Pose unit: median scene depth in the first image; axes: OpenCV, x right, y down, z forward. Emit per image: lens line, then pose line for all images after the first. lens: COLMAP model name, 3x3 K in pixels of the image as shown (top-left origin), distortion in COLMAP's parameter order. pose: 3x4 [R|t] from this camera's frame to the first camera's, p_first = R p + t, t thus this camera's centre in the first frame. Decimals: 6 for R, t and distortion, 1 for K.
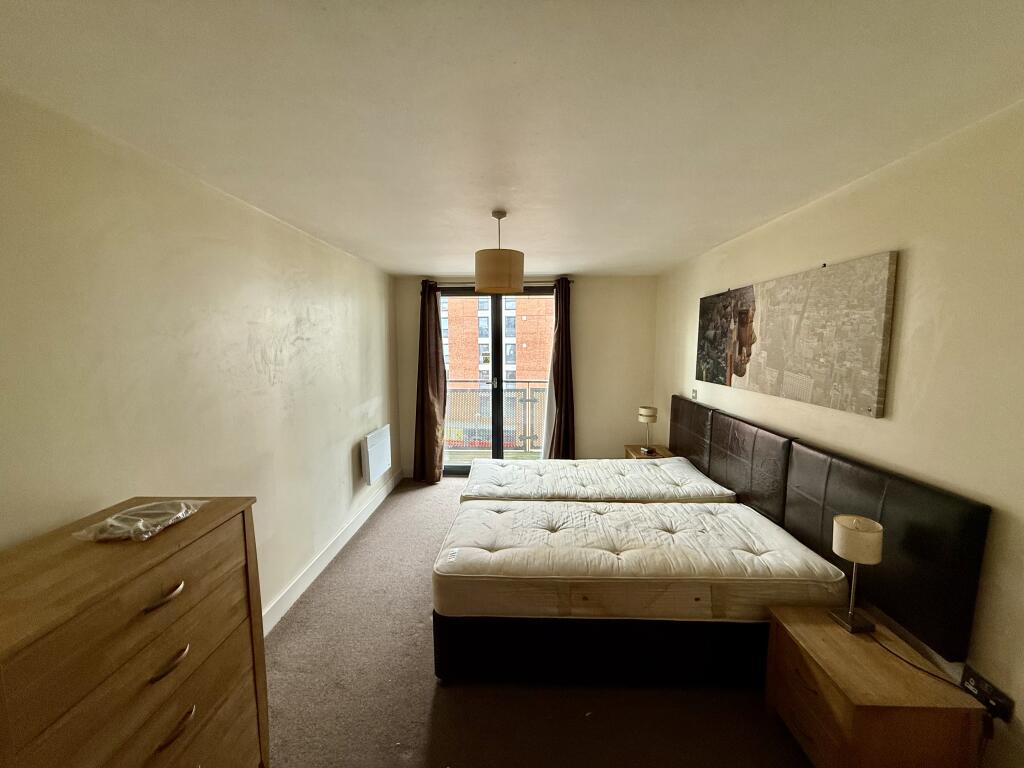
lens RADIAL K [[405.1, 0, 509.5], [0, 405.1, 383.9], [0, 0, 1]] dist [-0.001920, 0.000005]
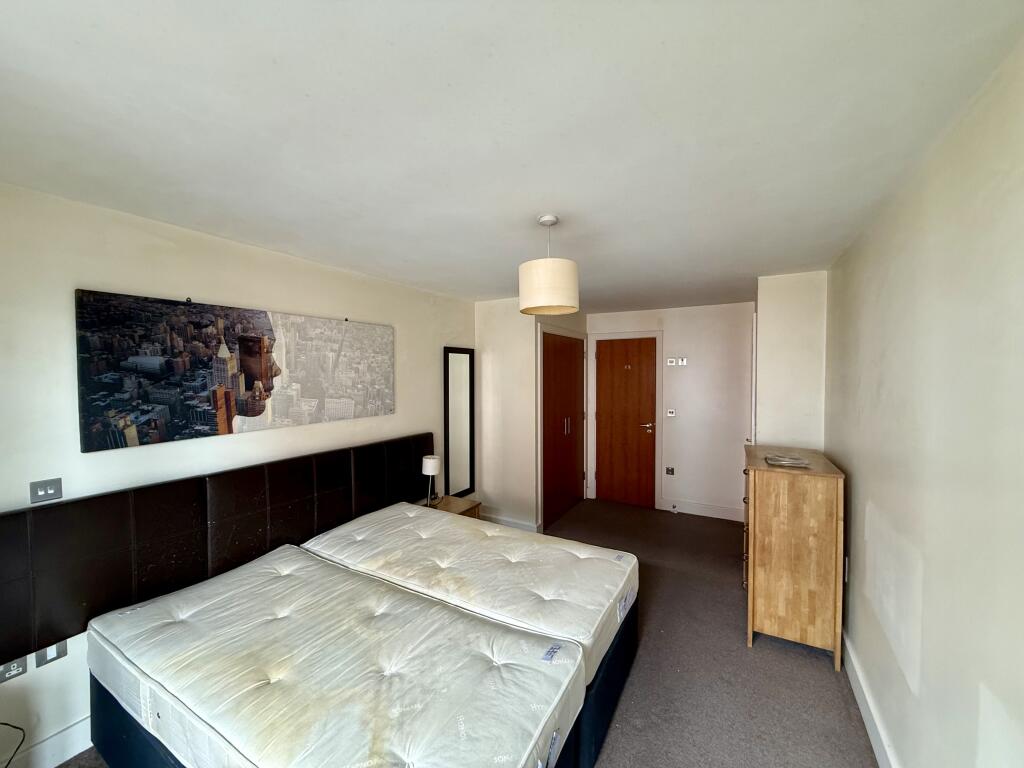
lens RADIAL K [[405.1, 0, 509.5], [0, 405.1, 383.9], [0, 0, 1]] dist [-0.001920, 0.000005]
pose [[-0.878929, -0.007402, 0.476895, -0.326509], [0.057009, 0.991081, 0.120452, -0.176258], [-0.473533, 0.133057, -0.870668, 1.677454]]
